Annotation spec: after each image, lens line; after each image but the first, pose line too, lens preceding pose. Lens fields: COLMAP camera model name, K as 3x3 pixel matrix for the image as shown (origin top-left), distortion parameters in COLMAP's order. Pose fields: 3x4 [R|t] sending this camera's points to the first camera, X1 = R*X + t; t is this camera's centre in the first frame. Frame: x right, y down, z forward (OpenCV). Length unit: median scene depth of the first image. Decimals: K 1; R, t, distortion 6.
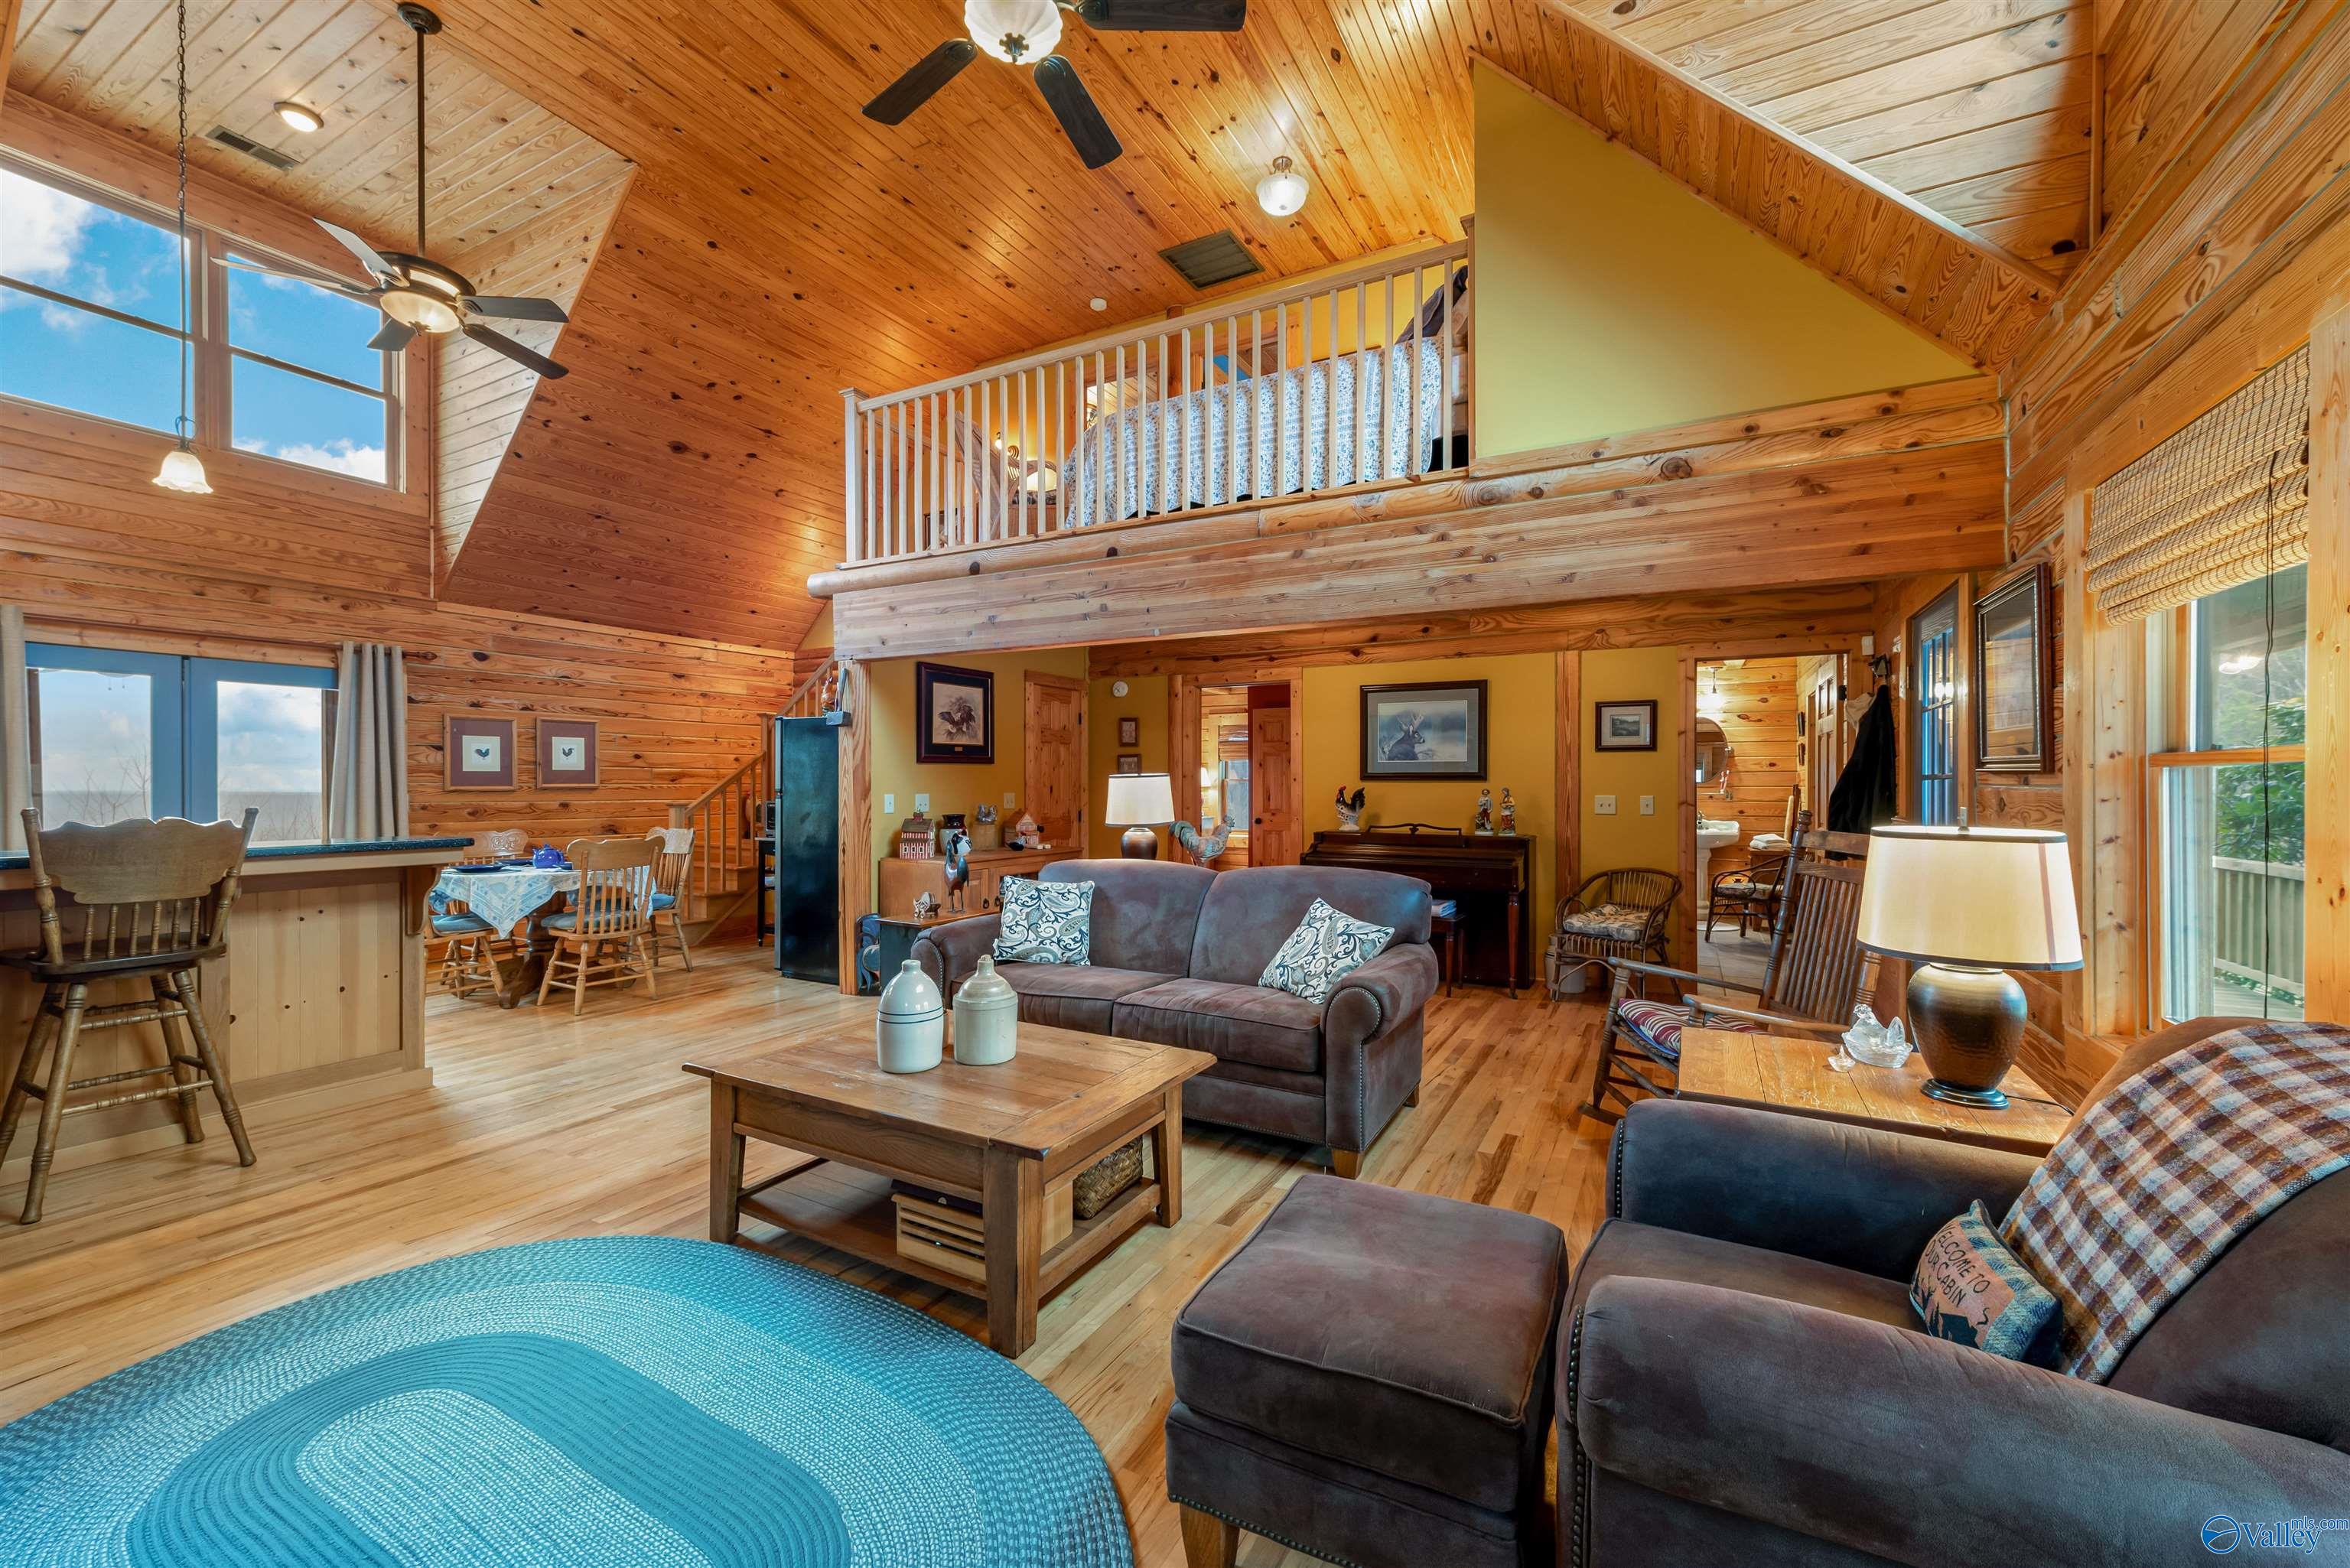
lens RADIAL K [[917.7, 0, 1208.6], [0, 917.7, 785.3], [0, 0, 1]] dist [0.013778, -0.004007]
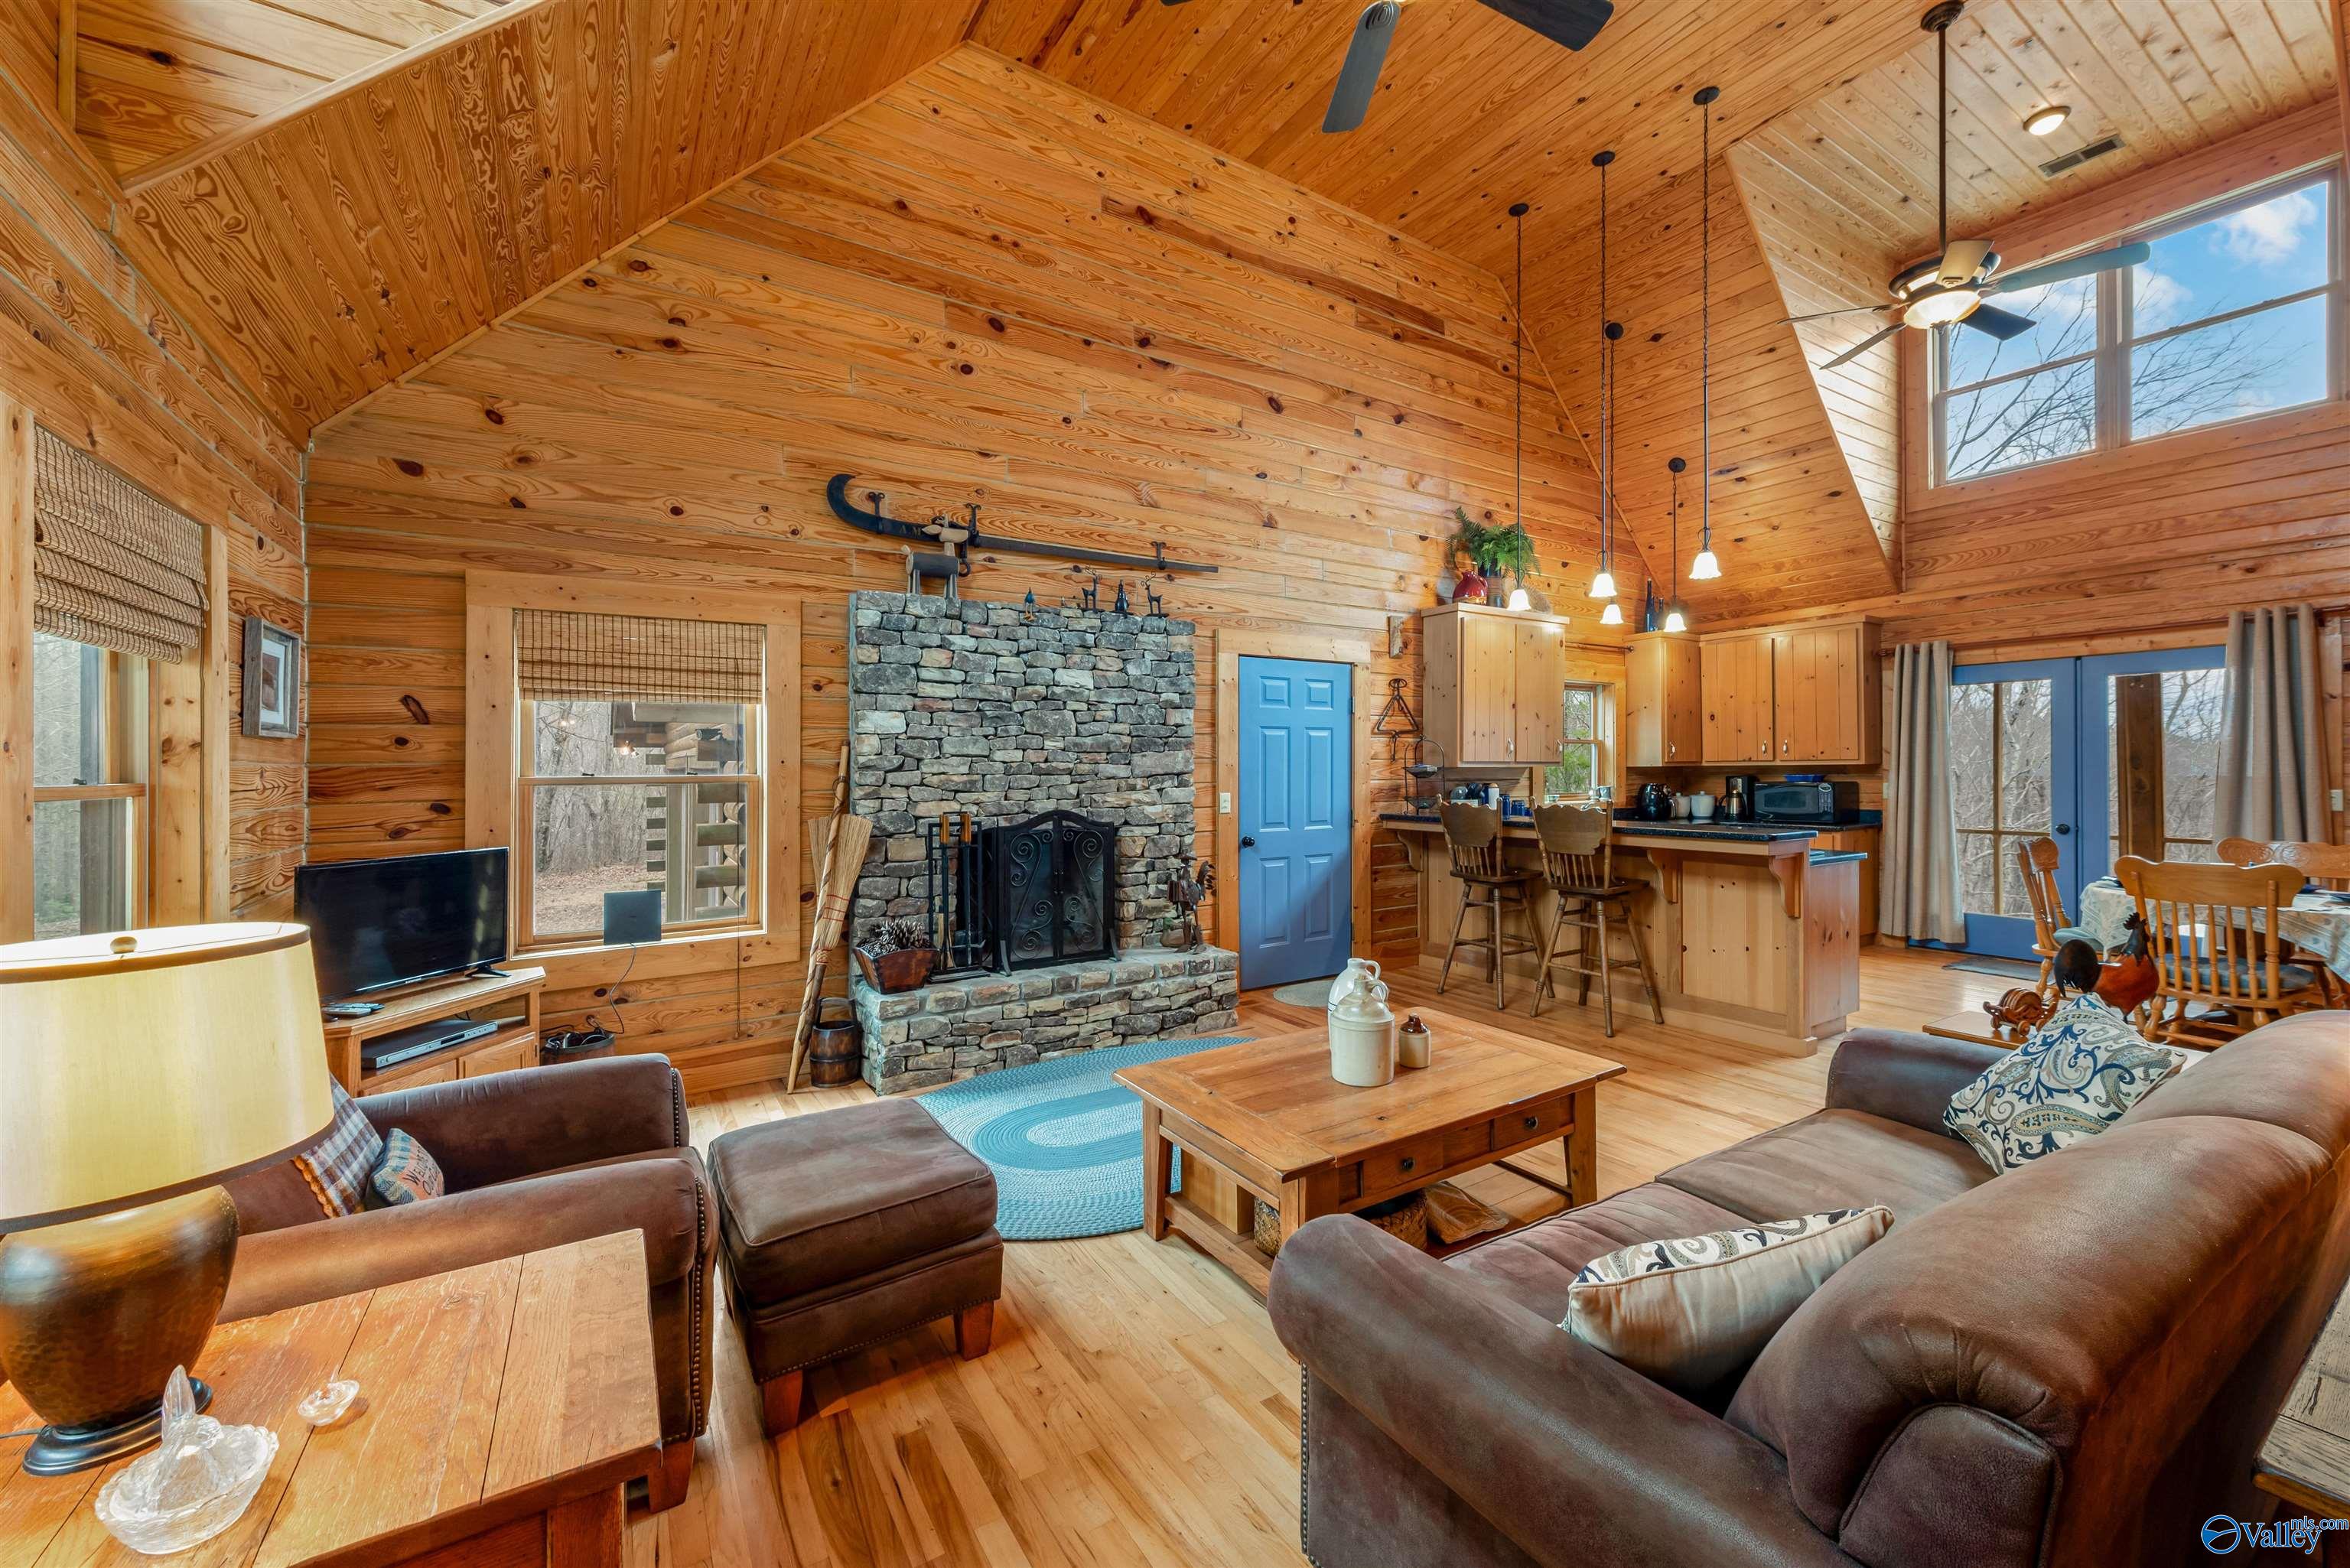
lens RADIAL K [[917.7, 0, 1191.1], [0, 917.7, 765.0], [0, 0, 1]] dist [0.013778, -0.004007]
pose [[-0.486369, -0.000266, -0.873754, 0.310544], [0.008472, 0.999952, -0.005020, -0.016549], [0.873713, -0.009844, -0.486343, 0.584808]]
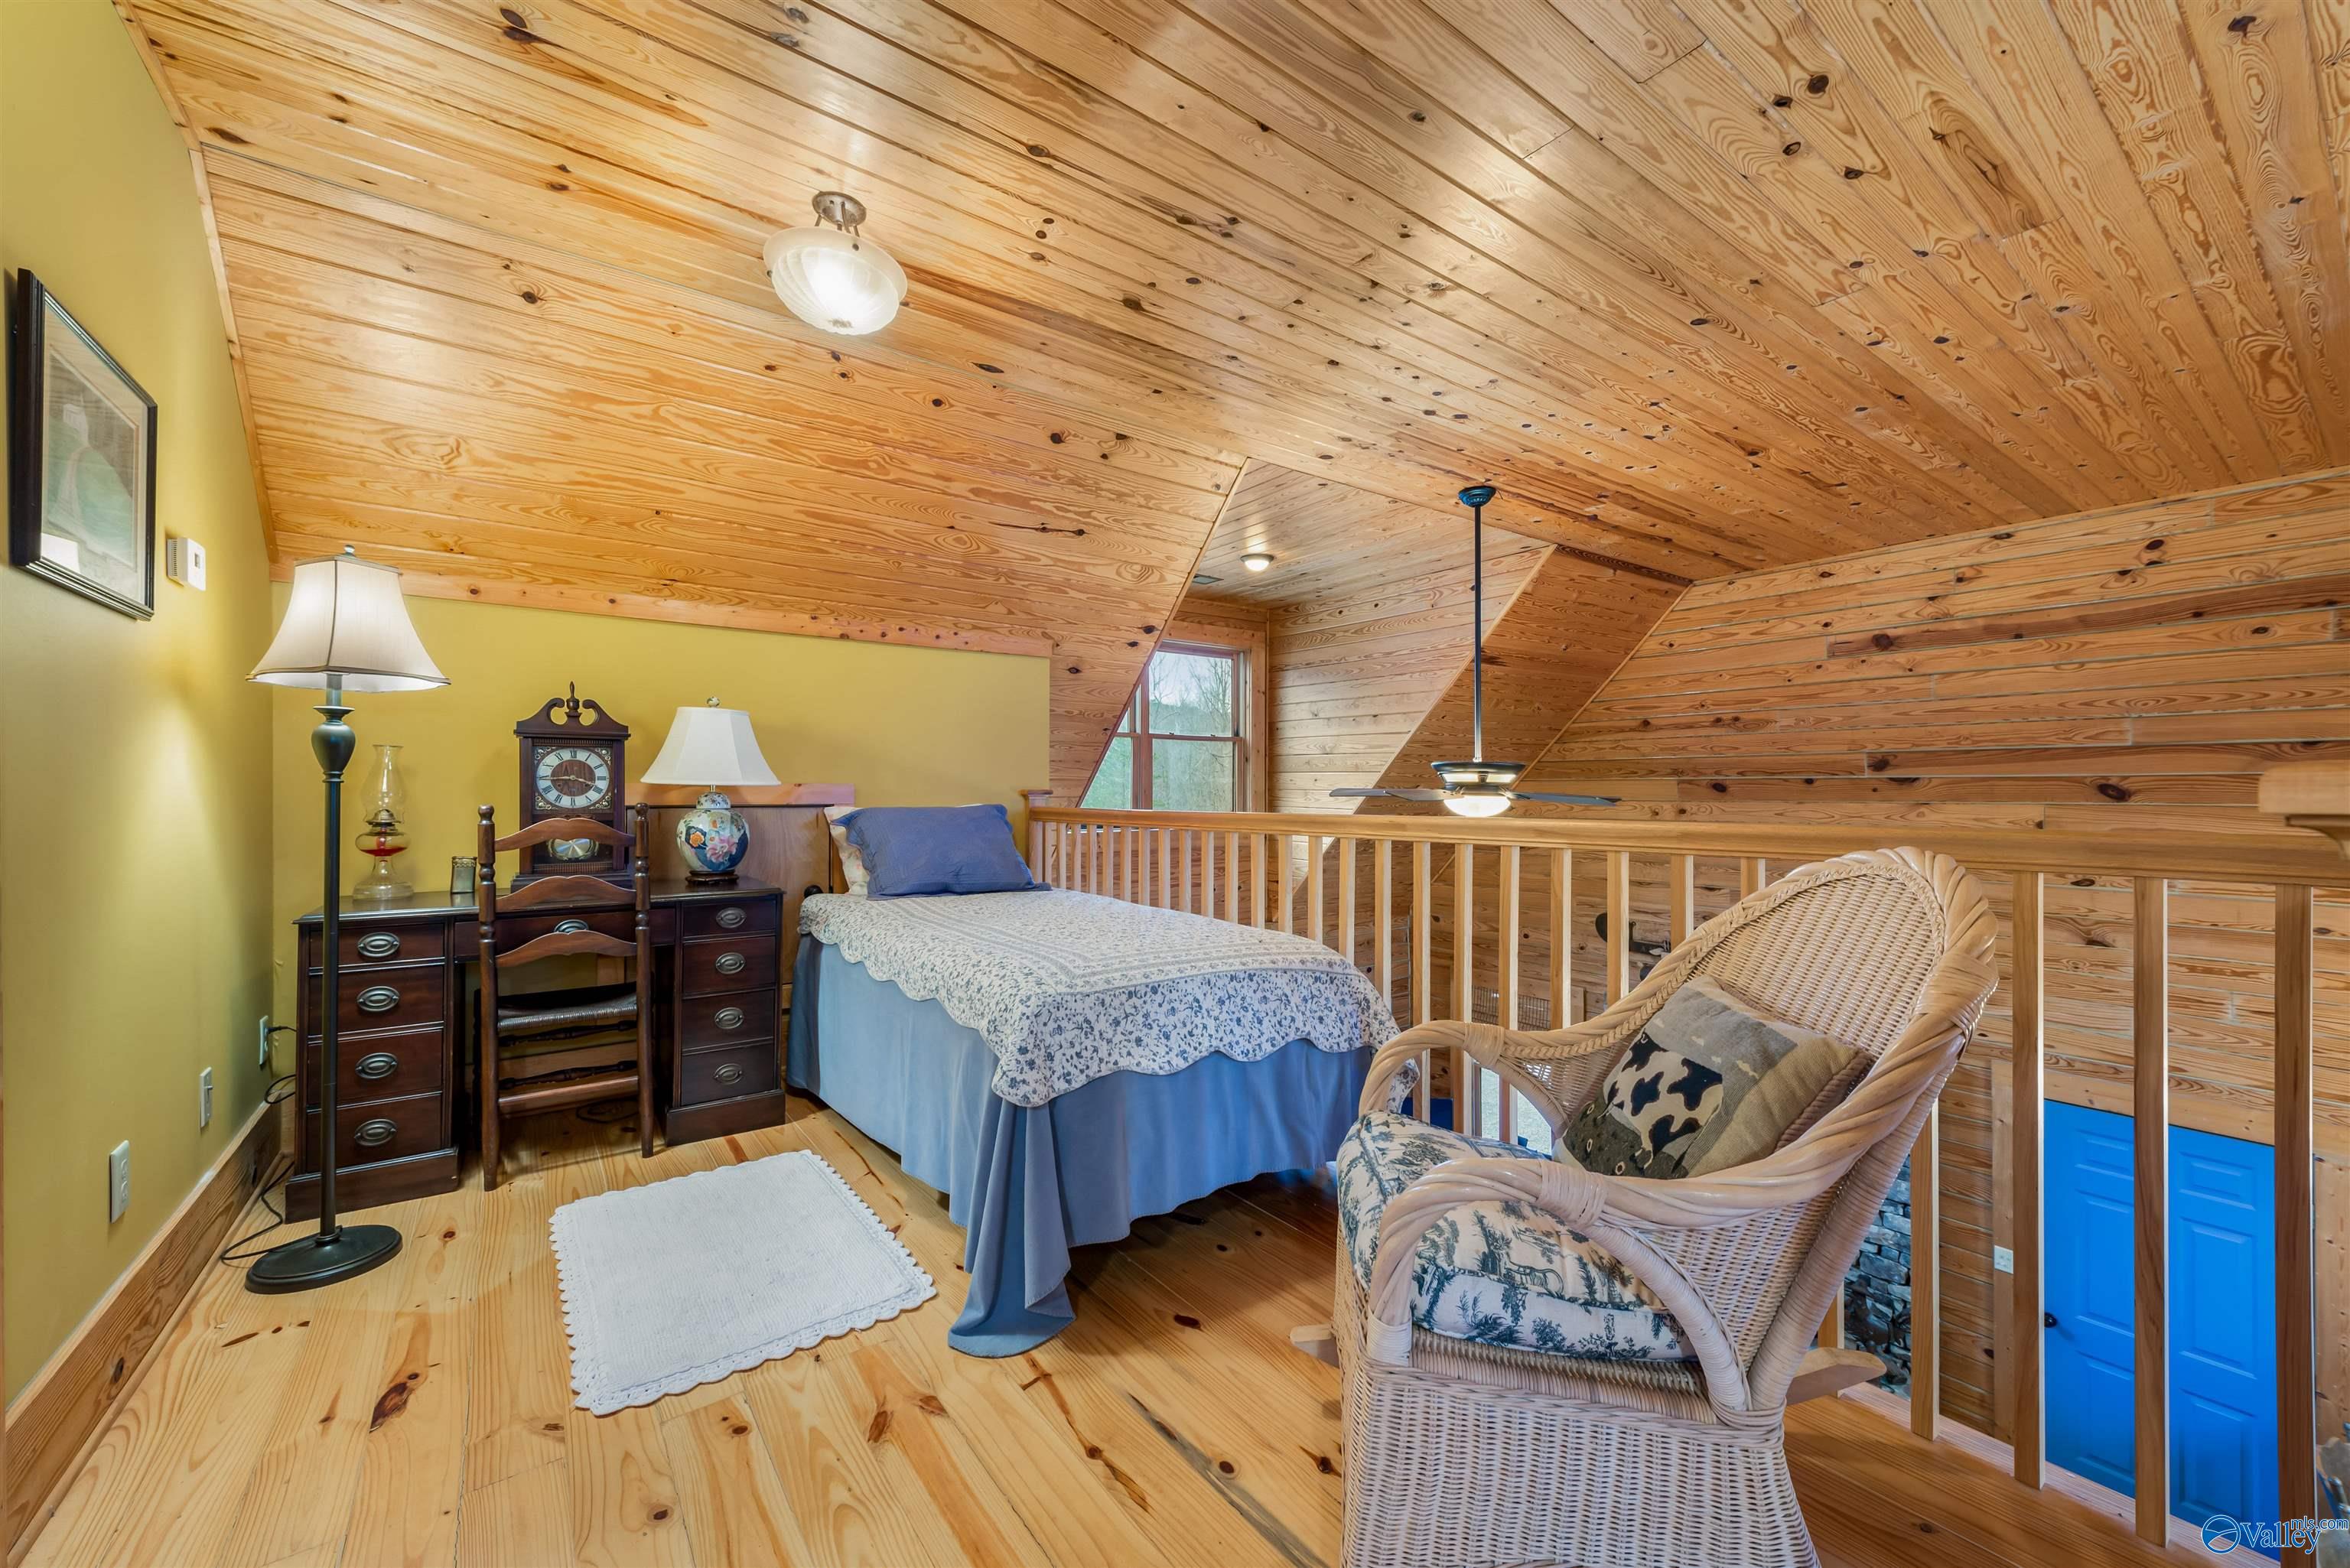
lens RADIAL K [[917.7, 0, 1194.1], [0, 917.7, 781.5], [0, 0, 1]] dist [0.013778, -0.004007]
pose [[-0.902708, 0.001974, 0.430248, -0.209469], [-0.000234, 0.999987, -0.005079, -0.398028], [-0.430253, -0.004685, -0.902696, 1.212380]]
